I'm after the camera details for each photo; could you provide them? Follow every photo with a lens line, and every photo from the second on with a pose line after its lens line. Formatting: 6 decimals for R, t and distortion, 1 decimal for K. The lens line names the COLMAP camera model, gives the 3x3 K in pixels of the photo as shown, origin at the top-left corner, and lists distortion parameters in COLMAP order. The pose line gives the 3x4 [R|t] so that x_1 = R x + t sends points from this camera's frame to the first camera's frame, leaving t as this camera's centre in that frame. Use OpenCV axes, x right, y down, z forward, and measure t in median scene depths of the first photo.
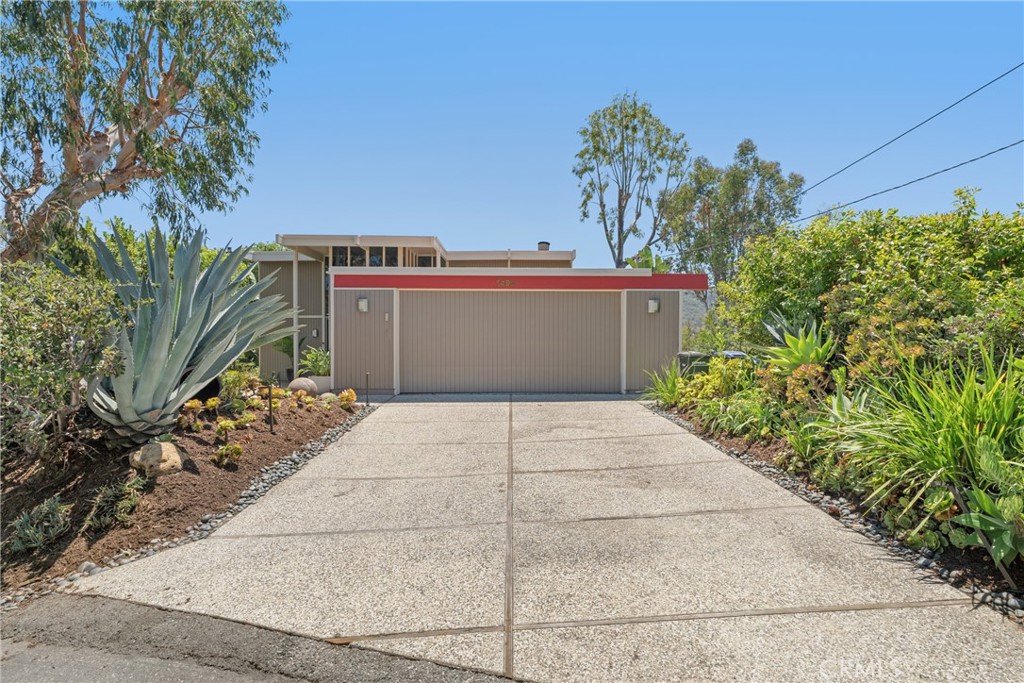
lens RADIAL K [[466.1, 0, 514.0], [0, 466.1, 340.2], [0, 0, 1]] dist [-0.004587, 0.000099]
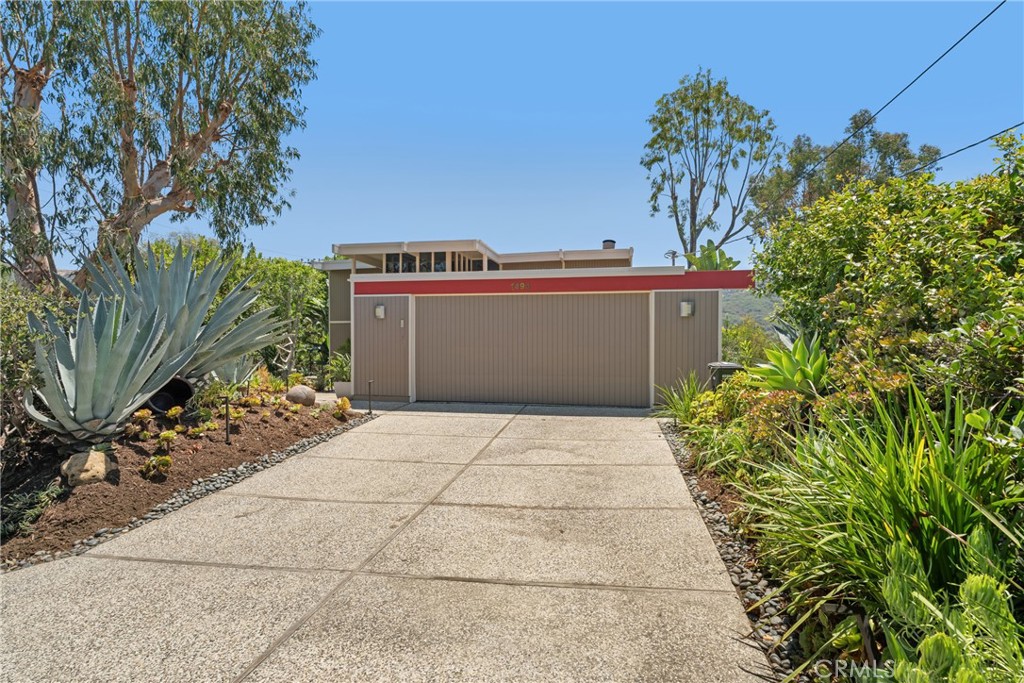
lens RADIAL K [[466.1, 0, 514.0], [0, 466.1, 340.2], [0, 0, 1]] dist [-0.004587, 0.000099]
pose [[0.977443, 0.000566, -0.211200, 0.113146], [-0.001096, 0.999997, -0.002393, -0.008216], [0.211198, 0.002570, 0.977440, 0.055010]]
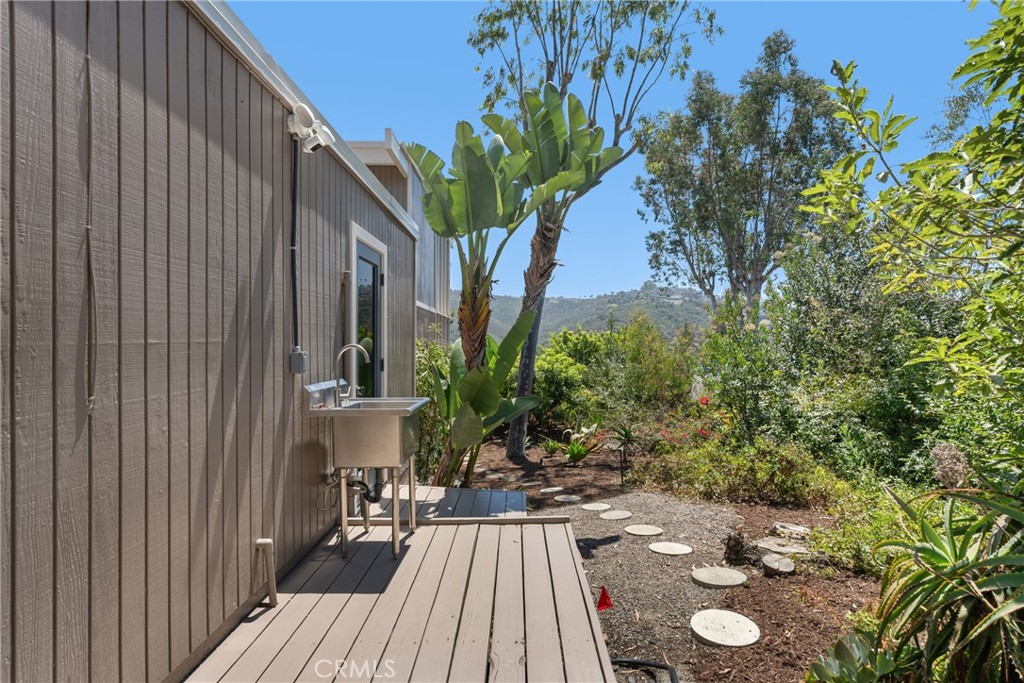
lens RADIAL K [[476.9, 0, 513.5], [0, 476.9, 342.6], [0, 0, 1]] dist [-0.002255, -0.000182]
pose [[0.999998, -0.001692, 0.000672, 0.265946], [0.001701, 0.999892, -0.014572, -0.006300], [-0.000647, 0.014573, 0.999894, 0.674075]]
